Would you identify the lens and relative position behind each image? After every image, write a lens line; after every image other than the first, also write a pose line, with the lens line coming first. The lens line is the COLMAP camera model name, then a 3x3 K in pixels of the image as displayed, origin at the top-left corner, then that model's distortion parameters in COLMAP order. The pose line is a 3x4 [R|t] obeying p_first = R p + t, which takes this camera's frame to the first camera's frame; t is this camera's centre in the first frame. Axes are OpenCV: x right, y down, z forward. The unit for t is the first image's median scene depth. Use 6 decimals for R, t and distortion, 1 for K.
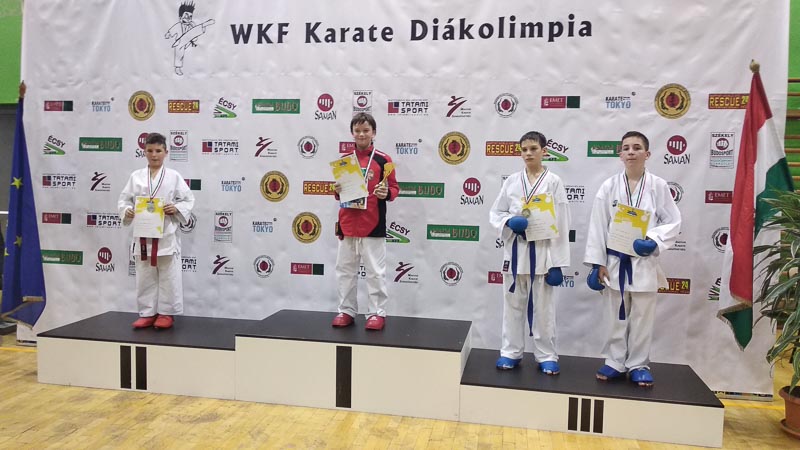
lens RADIAL K [[668.1, 0, 395.0], [0, 668.1, 218.5], [0, 0, 1]] dist [0.058904, -0.083643]
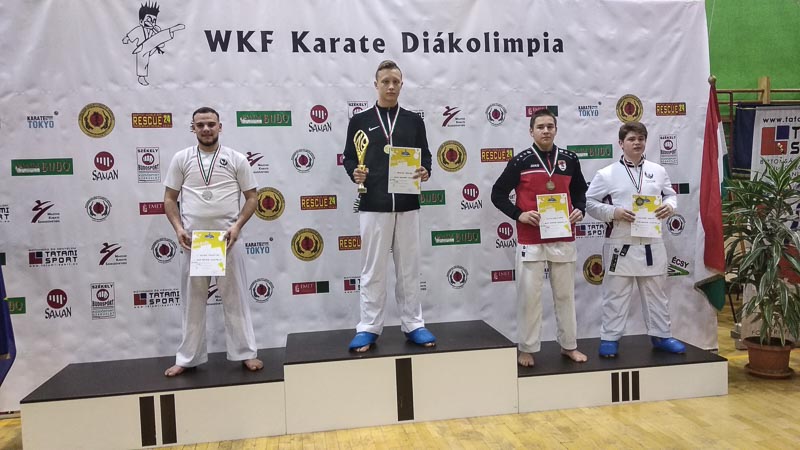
lens RADIAL K [[668.1, 0, 411.1], [0, 668.1, 217.1], [0, 0, 1]] dist [0.058904, -0.083643]
pose [[0.928154, -0.068143, 0.365905, -0.357425], [0.074783, 0.997192, -0.003988, -0.011274], [-0.364606, 0.031065, 0.930643, 0.056789]]
